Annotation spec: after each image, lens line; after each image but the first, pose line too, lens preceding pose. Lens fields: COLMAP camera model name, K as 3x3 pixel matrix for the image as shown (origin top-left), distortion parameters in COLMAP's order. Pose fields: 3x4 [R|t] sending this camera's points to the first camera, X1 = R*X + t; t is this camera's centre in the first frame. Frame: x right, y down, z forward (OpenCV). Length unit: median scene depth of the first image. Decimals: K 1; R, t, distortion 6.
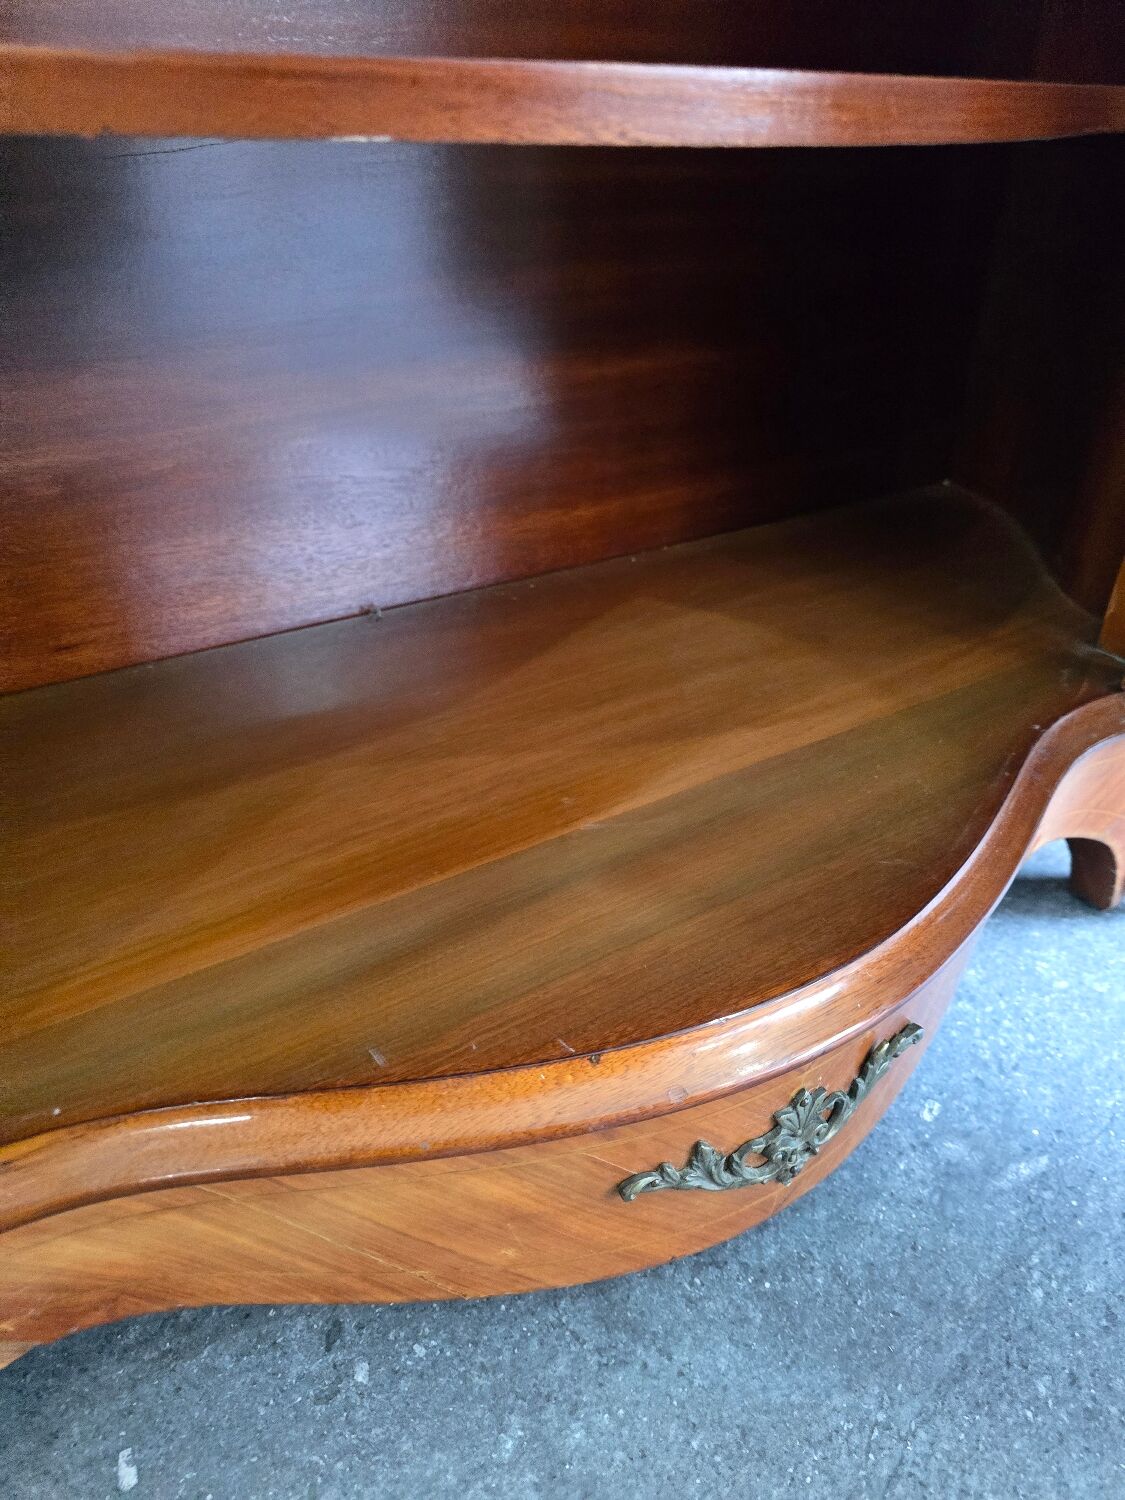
lens RADIAL K [[1042.3, 0, 569.9], [0, 1042.3, 757.0], [0, 0, 1]] dist [0.003491, -0.010257]
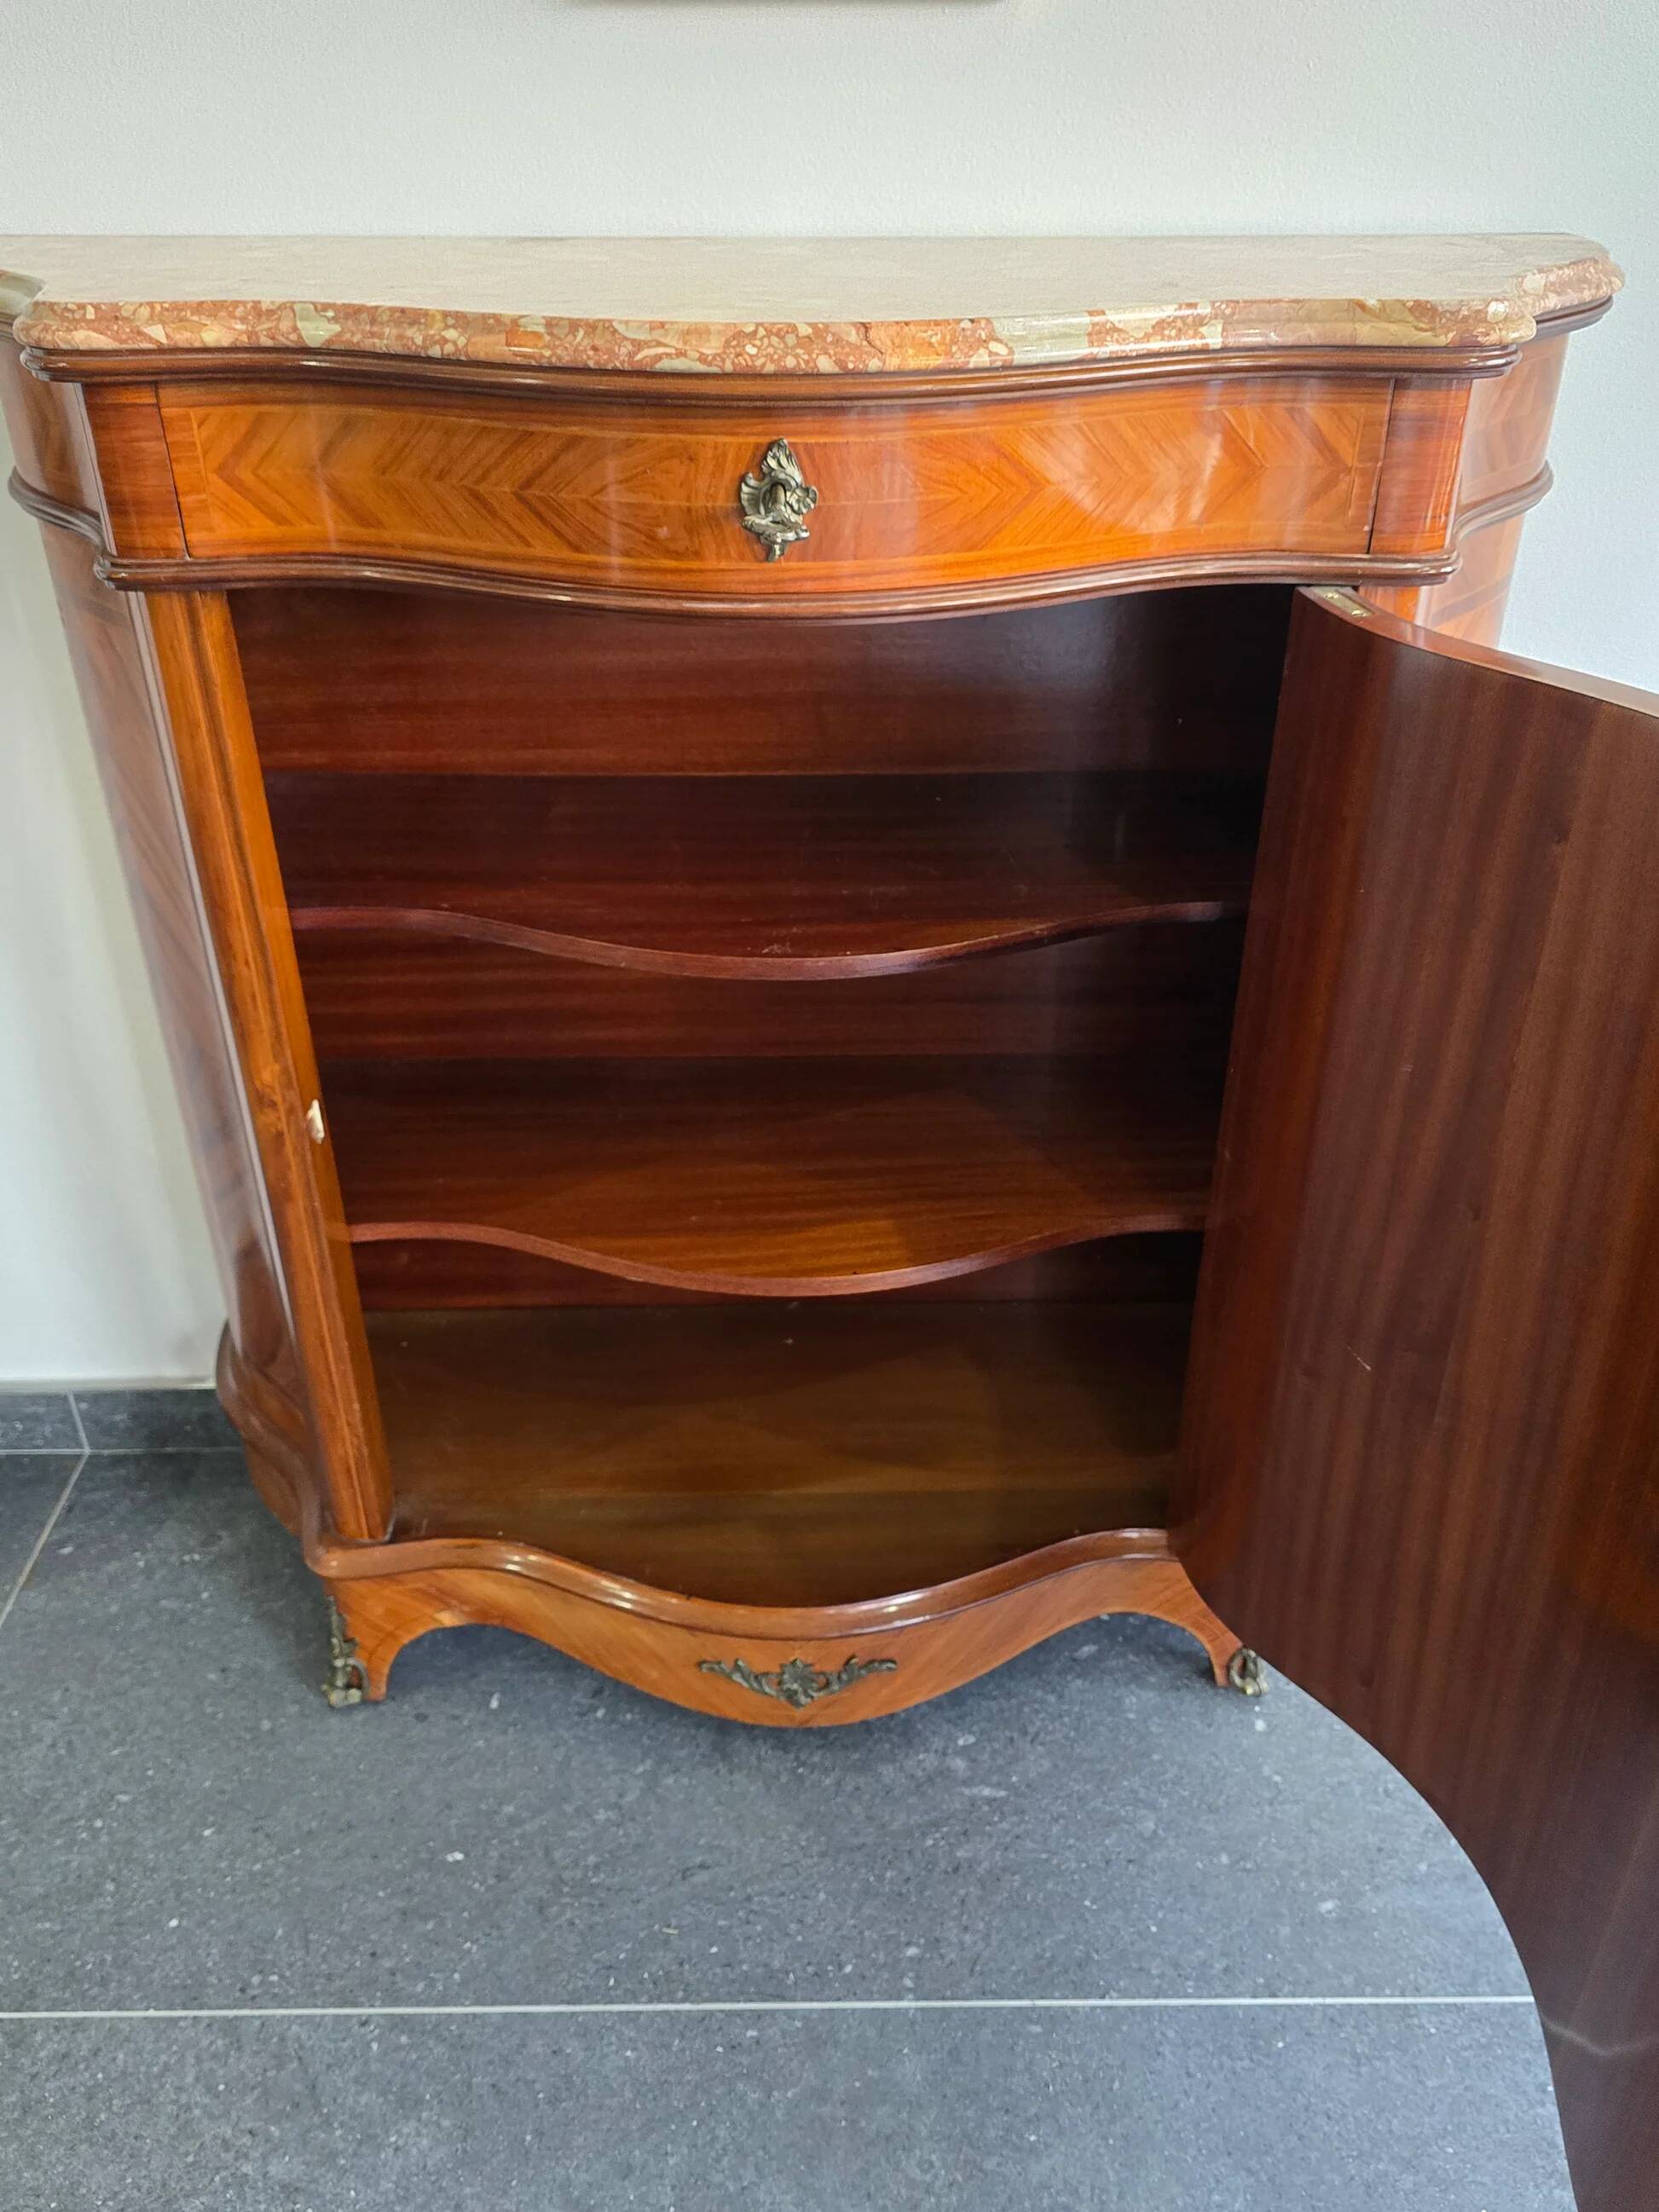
lens RADIAL K [[1740.9, 0, 848.9], [0, 1740.9, 1099.5], [0, 0, 1]] dist [0.057110, -0.074221]
pose [[0.855587, 0.256004, -0.449925, 1.435329], [-0.267873, 0.962690, 0.038370, -0.816582], [0.442961, 0.087694, 0.892242, -1.926946]]
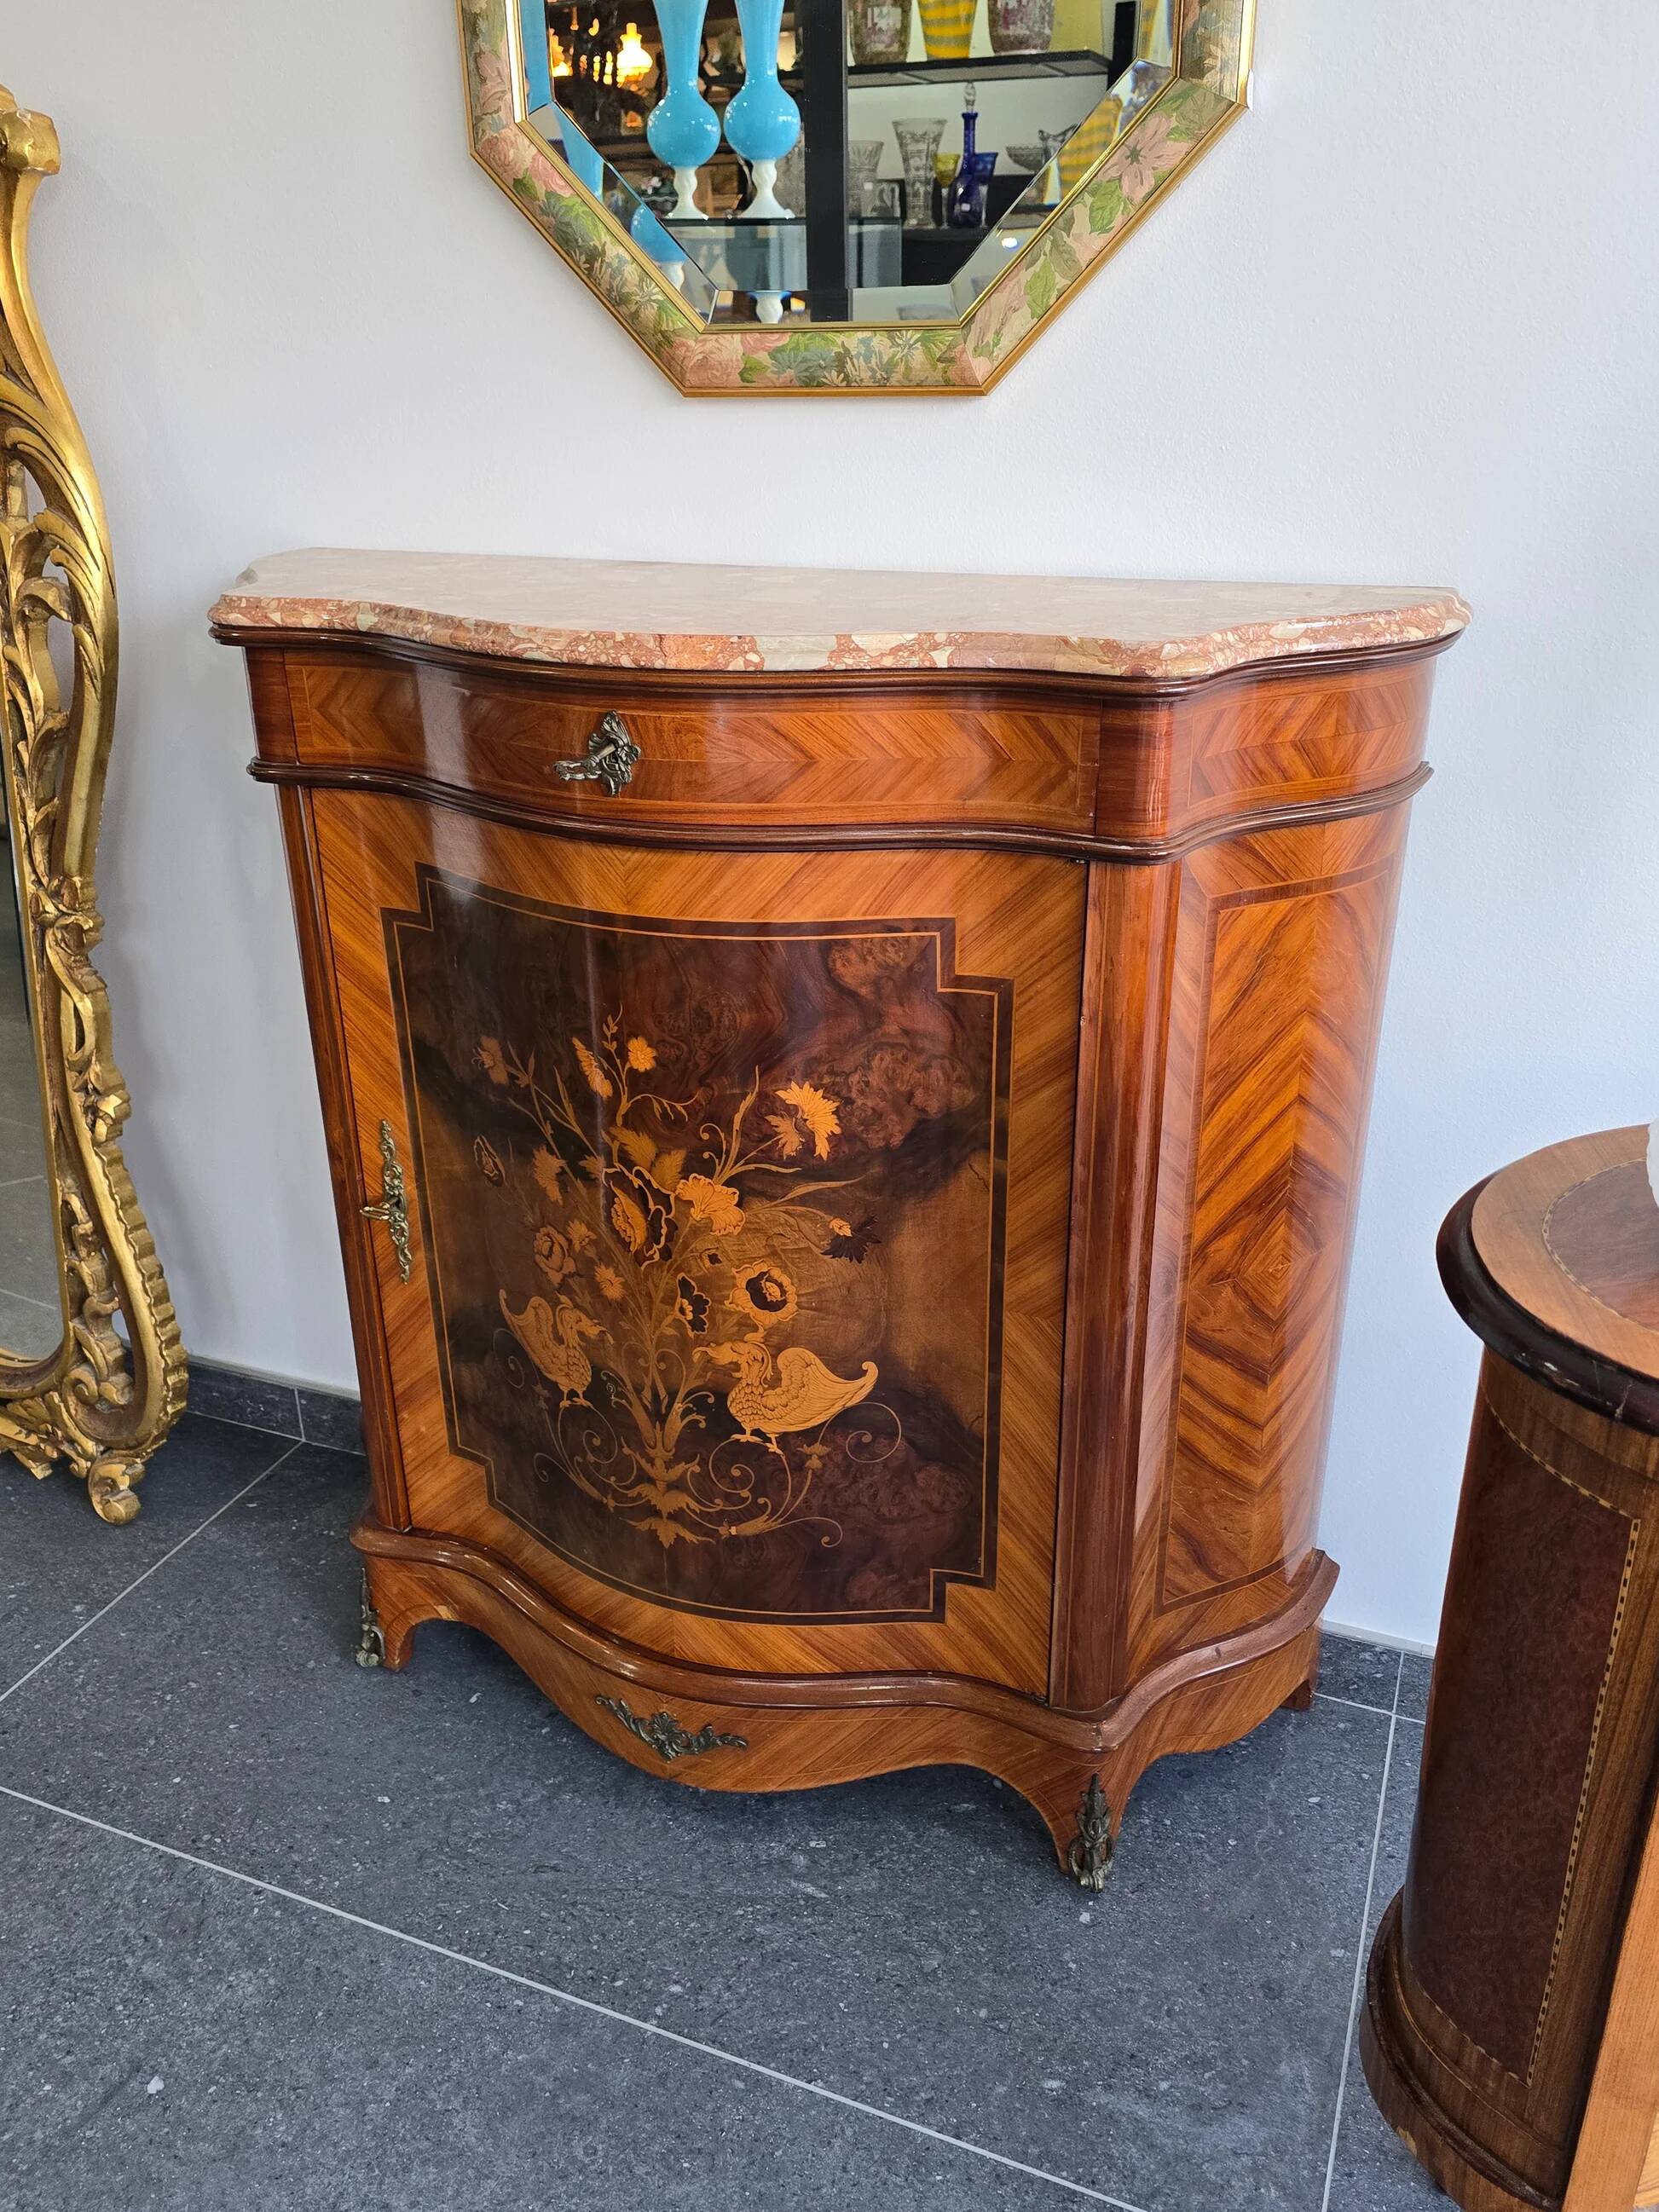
lens RADIAL K [[1740.9, 0, 820.0], [0, 1740.9, 1092.8], [0, 0, 1]] dist [0.057110, -0.074221]
pose [[0.583691, 0.298146, -0.755257, 2.762170], [-0.420990, 0.906483, 0.032487, -1.132224], [0.694314, 0.298993, 0.654623, -1.634592]]
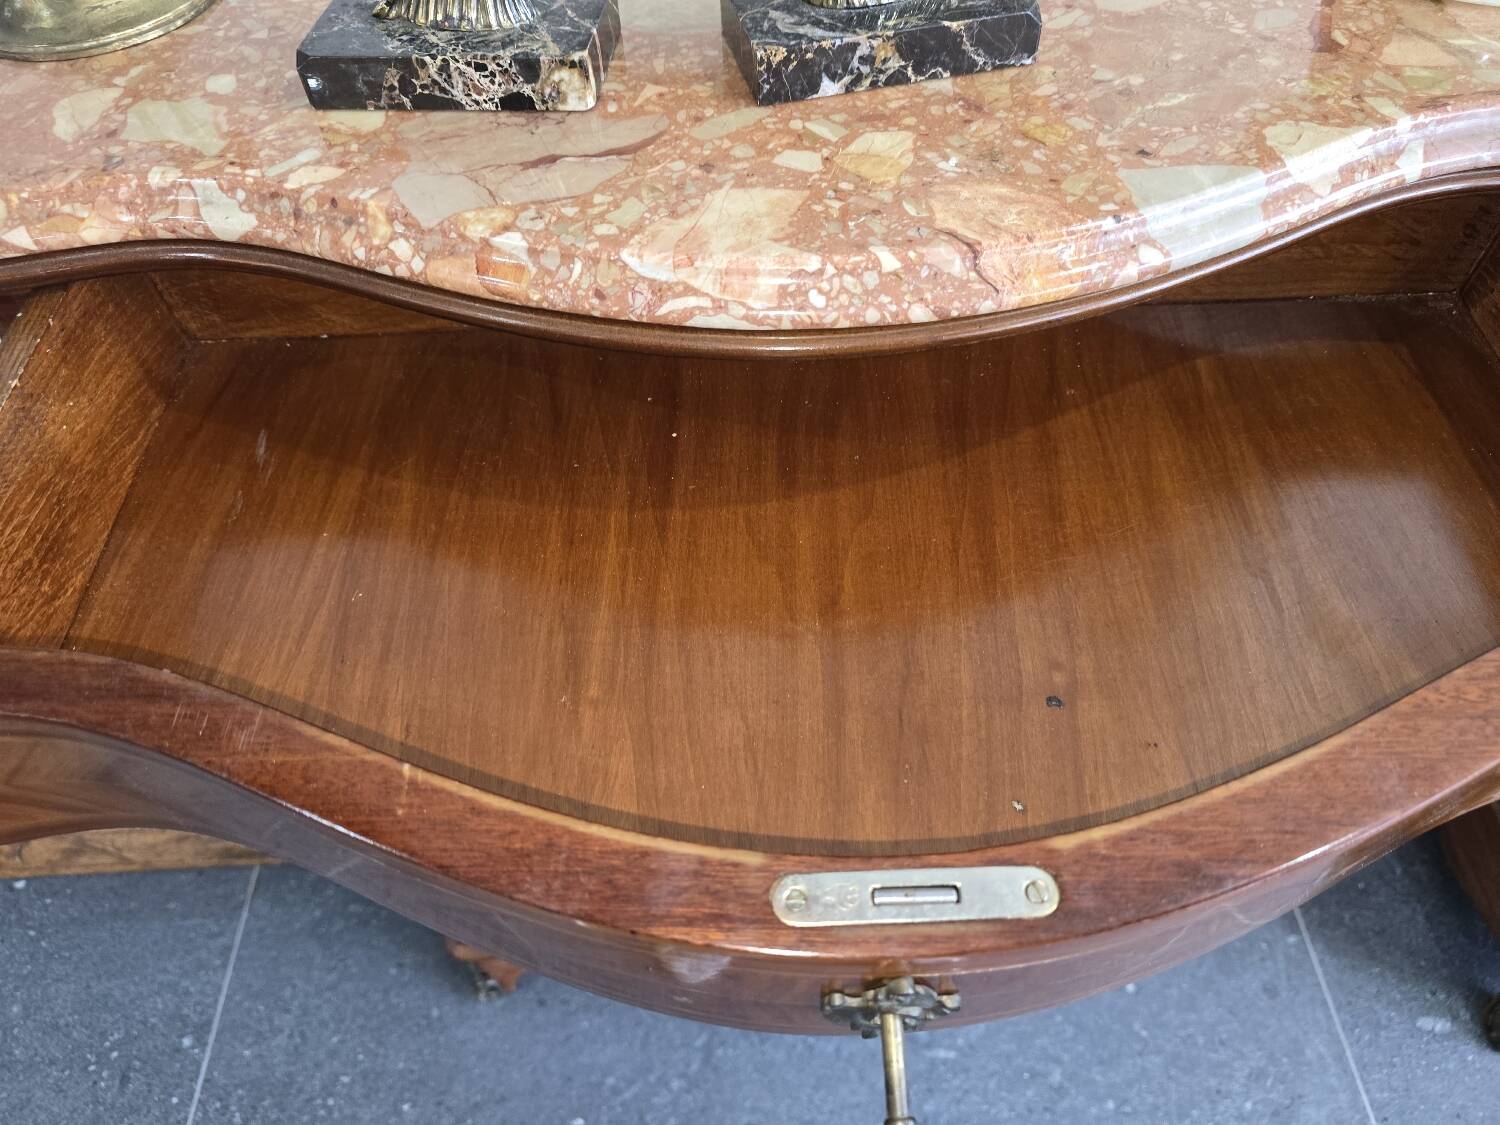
lens RADIAL K [[1042.3, 0, 747.4], [0, 1042.3, 548.8], [0, 0, 1]] dist [0.003491, -0.010257]
pose [[0.866601, 0.357633, -0.347995, 0.557545], [-0.224240, 0.902107, 0.368673, -1.636330], [0.445779, -0.241458, 0.861963, -1.092787]]
